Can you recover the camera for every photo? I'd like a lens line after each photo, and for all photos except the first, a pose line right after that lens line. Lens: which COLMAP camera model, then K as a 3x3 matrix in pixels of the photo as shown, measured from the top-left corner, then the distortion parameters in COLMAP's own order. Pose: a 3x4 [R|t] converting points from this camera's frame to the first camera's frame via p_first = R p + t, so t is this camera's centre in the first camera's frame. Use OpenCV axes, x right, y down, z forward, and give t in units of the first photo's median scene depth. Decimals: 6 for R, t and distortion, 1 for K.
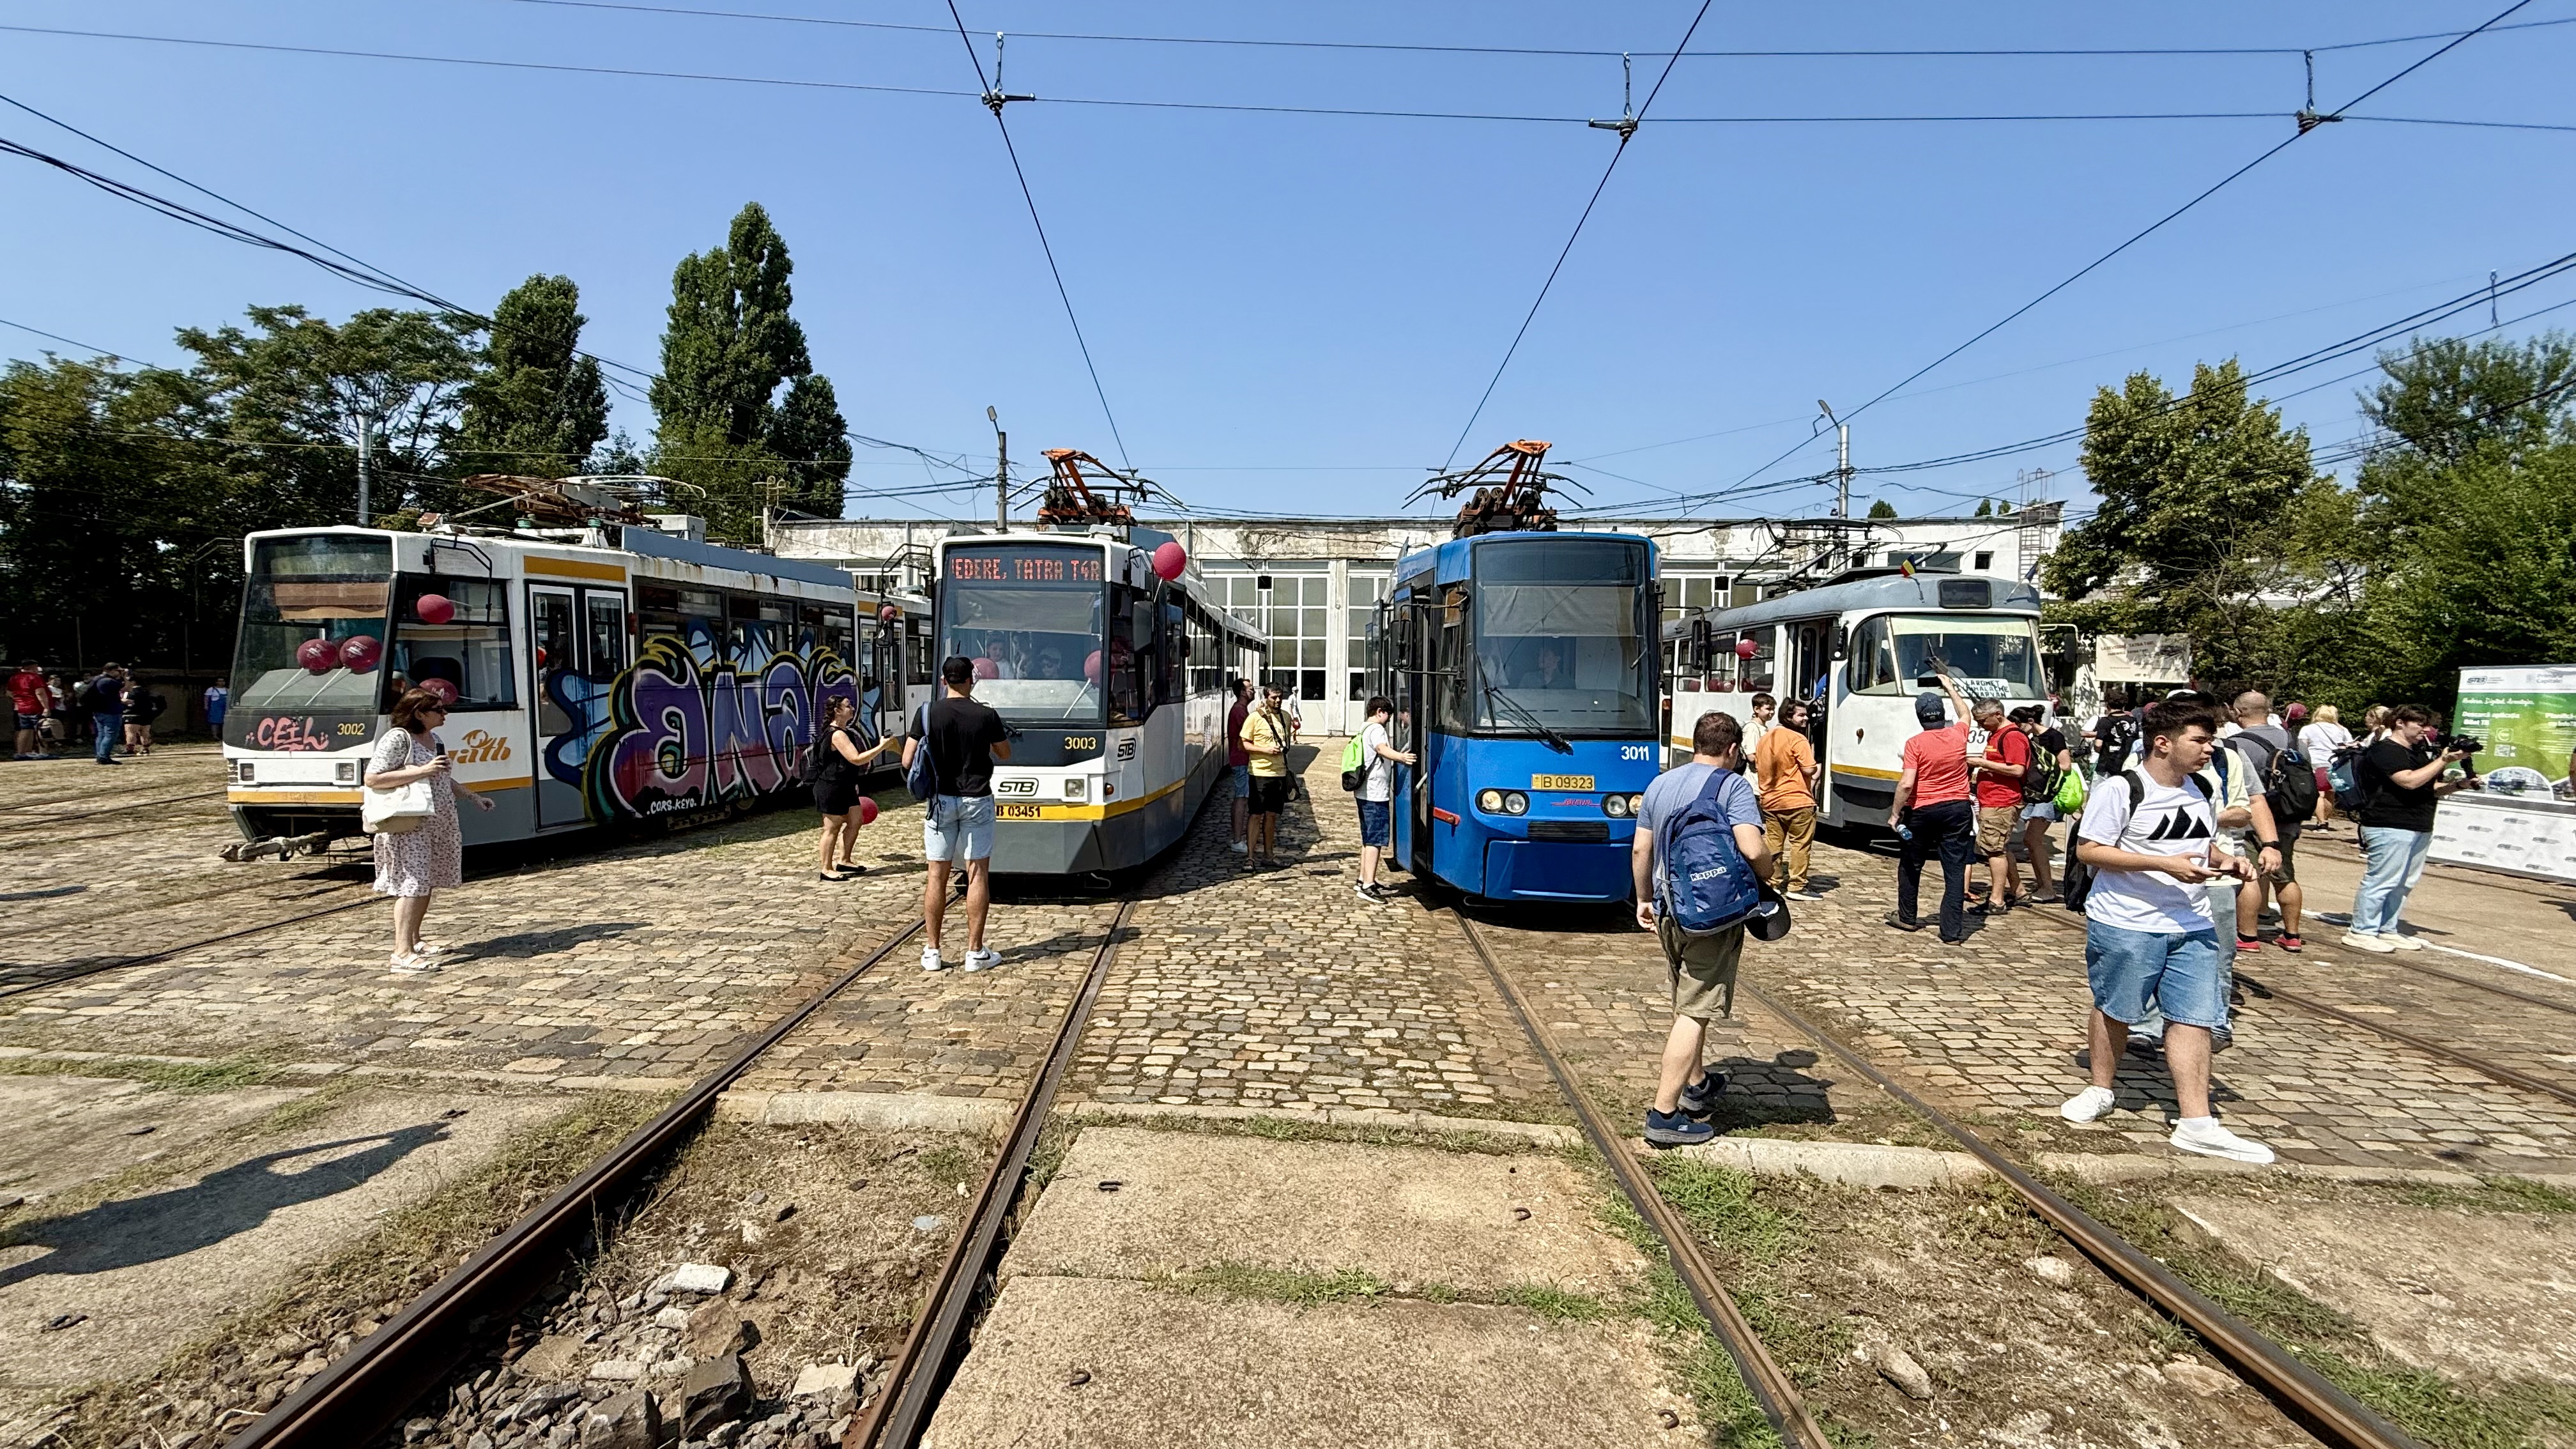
lens RADIAL K [[1021.9, 0, 1288.1], [0, 1021.9, 722.4], [0, 0, 1]] dist [0.000956, 0.000081]
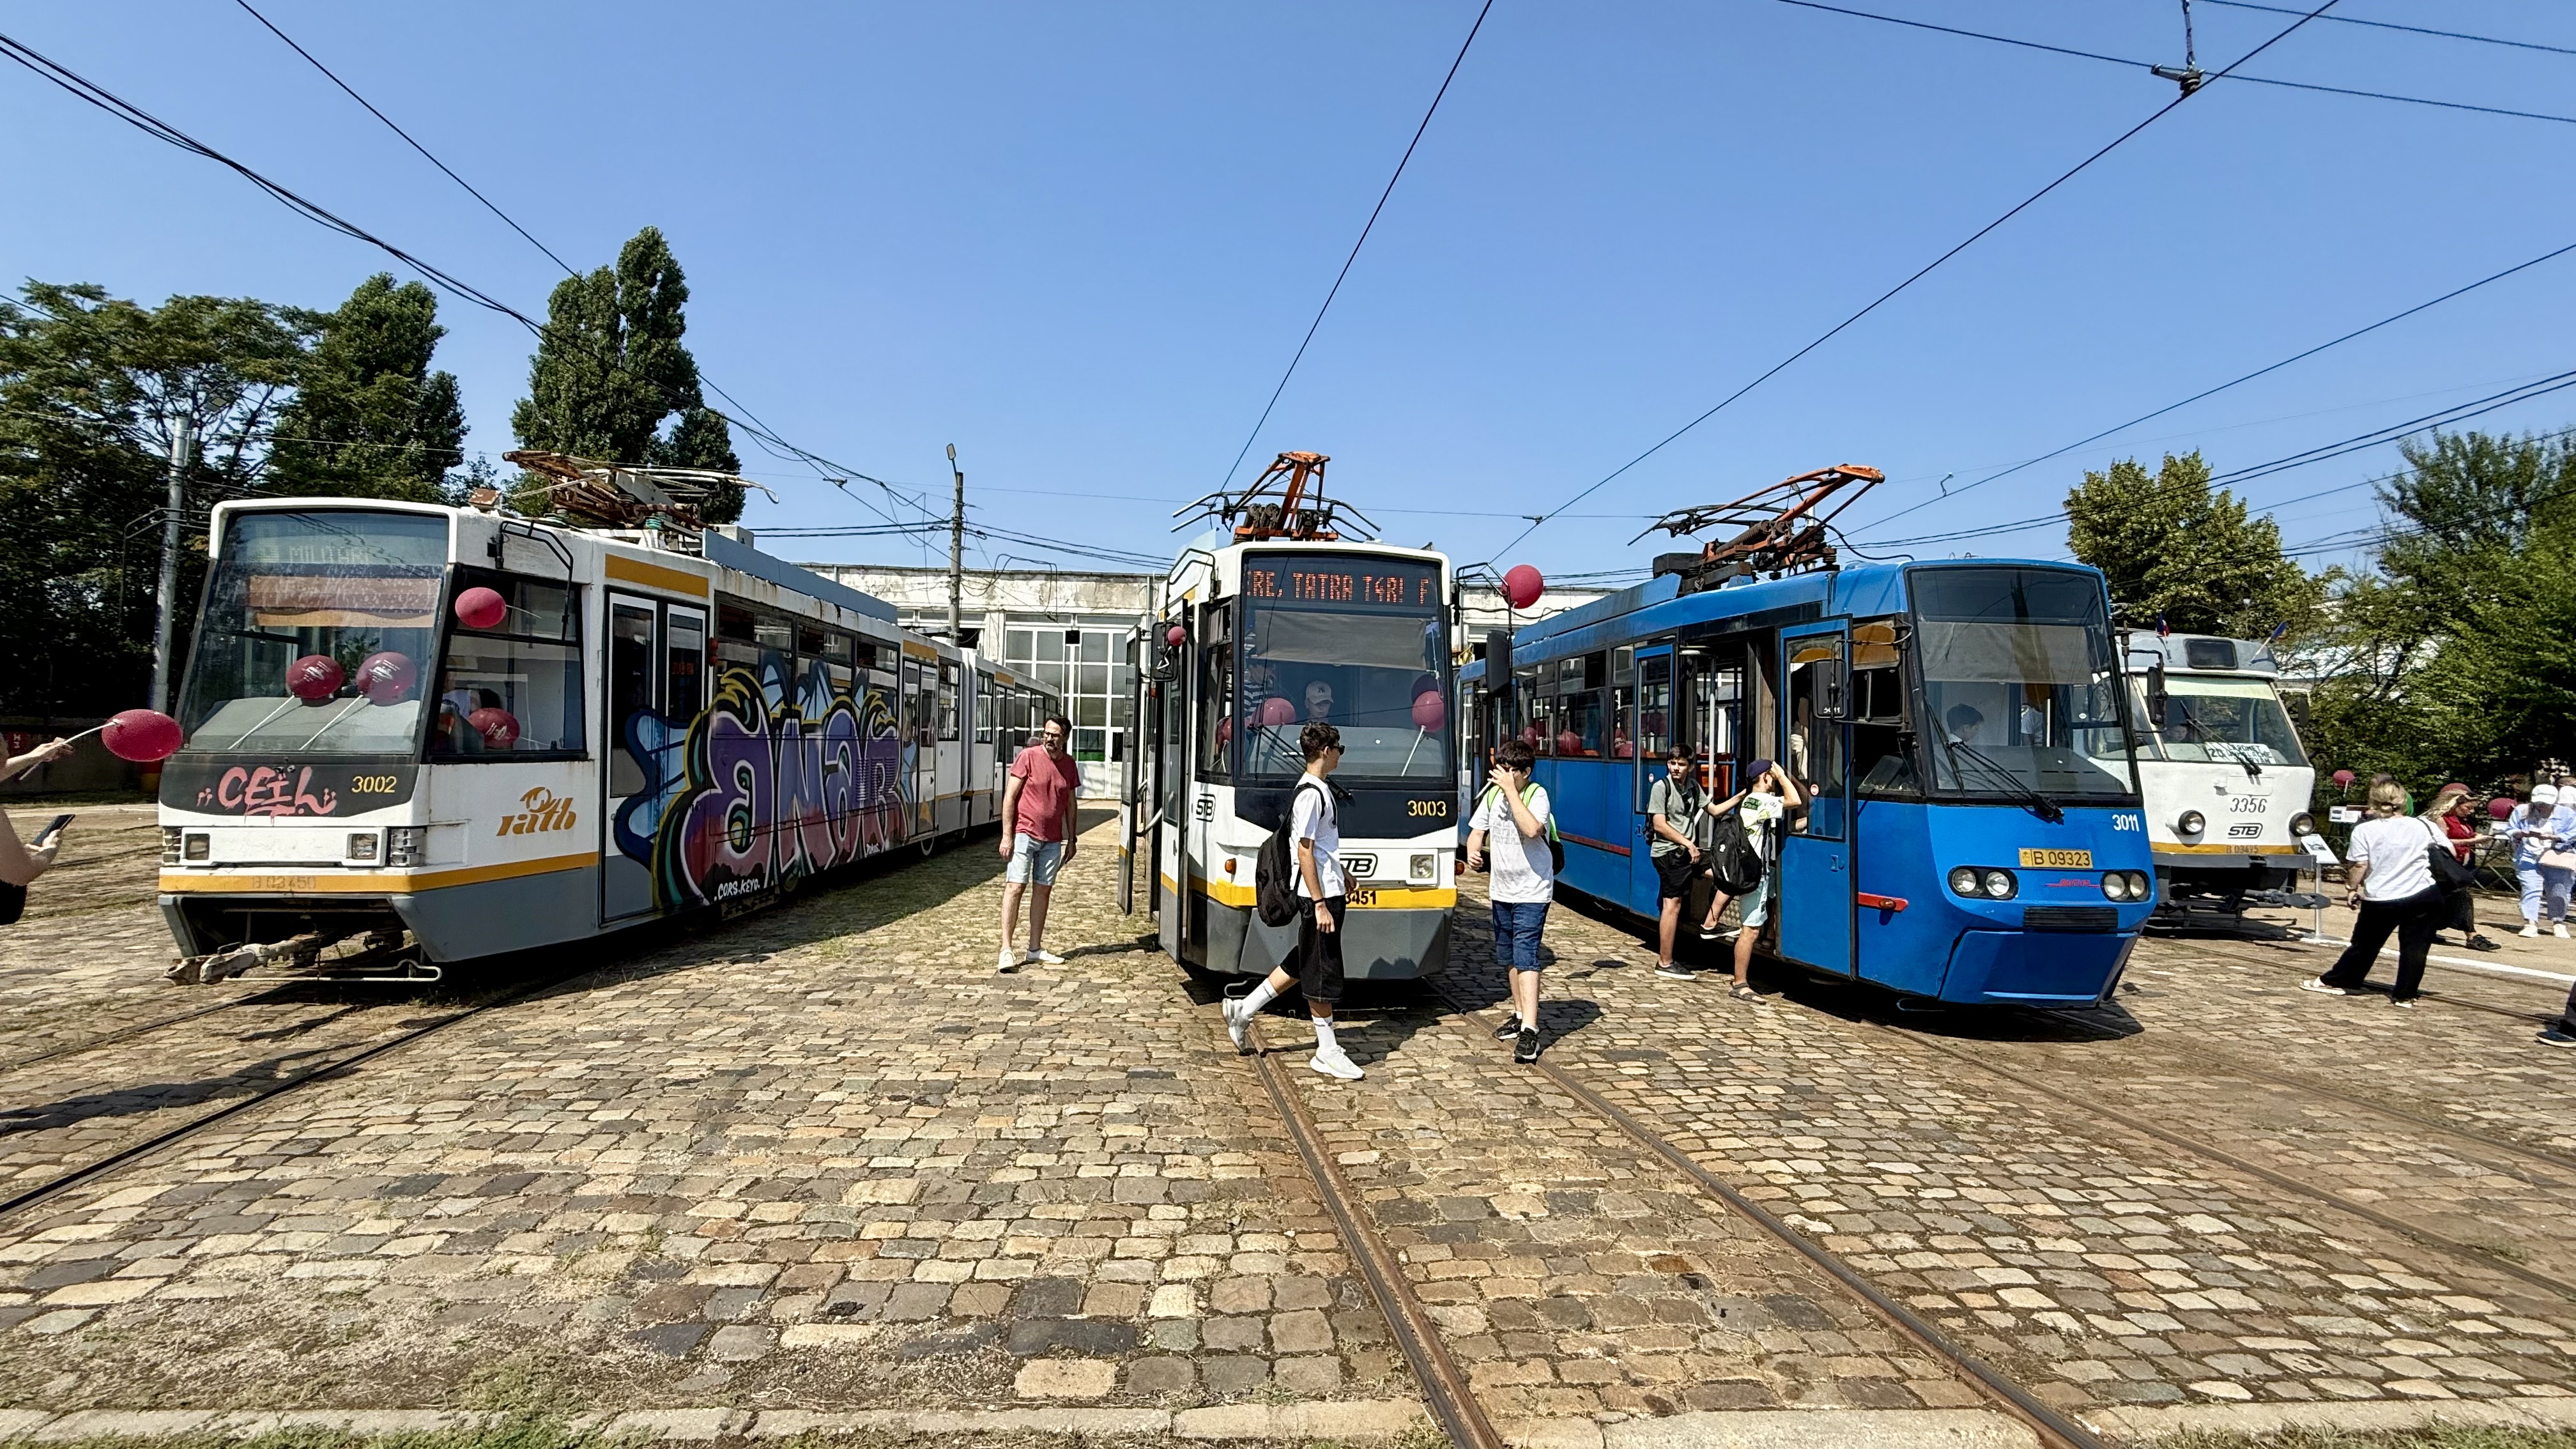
lens RADIAL K [[1021.9, 0, 1288.1], [0, 1021.9, 722.4], [0, 0, 1]] dist [0.000956, 0.000081]
pose [[0.991066, 0.015003, 0.132525, -0.311312], [-0.006095, 0.997709, -0.067373, 0.005978], [-0.133233, 0.065964, 0.988887, 0.181795]]
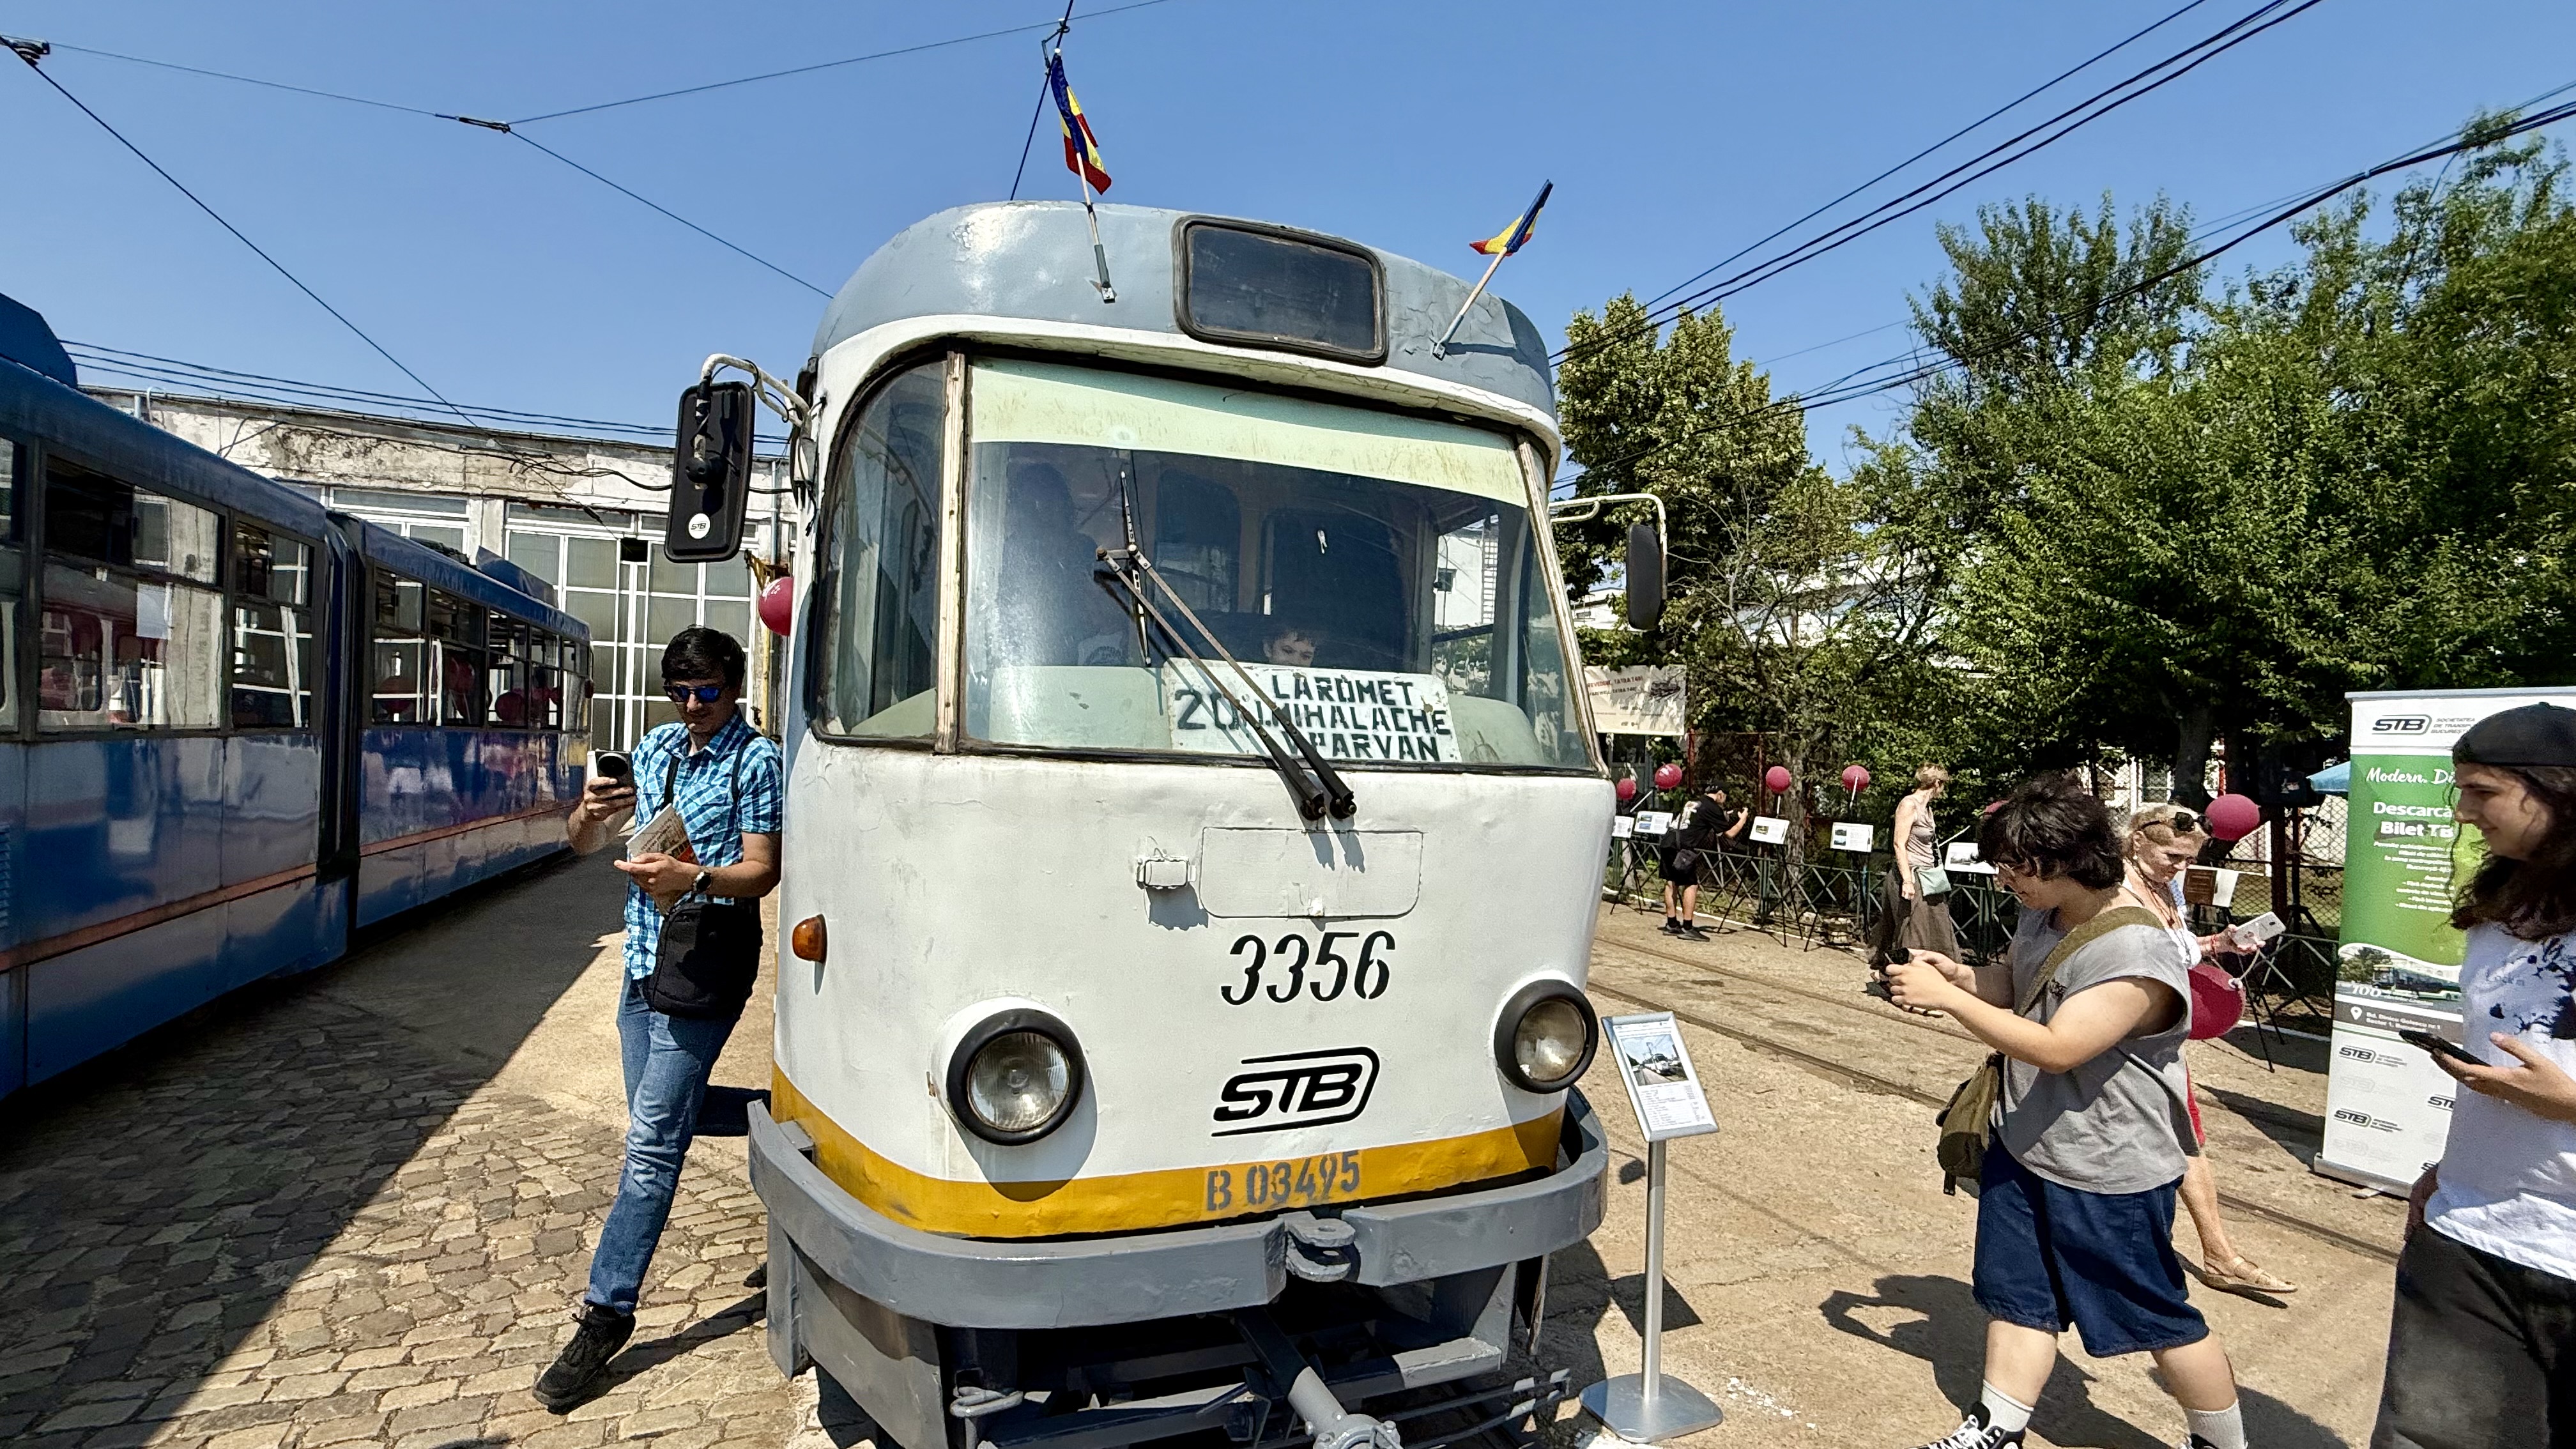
lens RADIAL K [[1167.1, 0, 1274.0], [0, 1167.1, 725.6], [0, 0, 1]] dist [0.000056, -0.000154]
pose [[0.903011, 0.019525, 0.429173, 0.553913], [-0.001099, 0.999068, -0.043140, -0.021427], [-0.429615, 0.038484, 0.902192, 0.778730]]
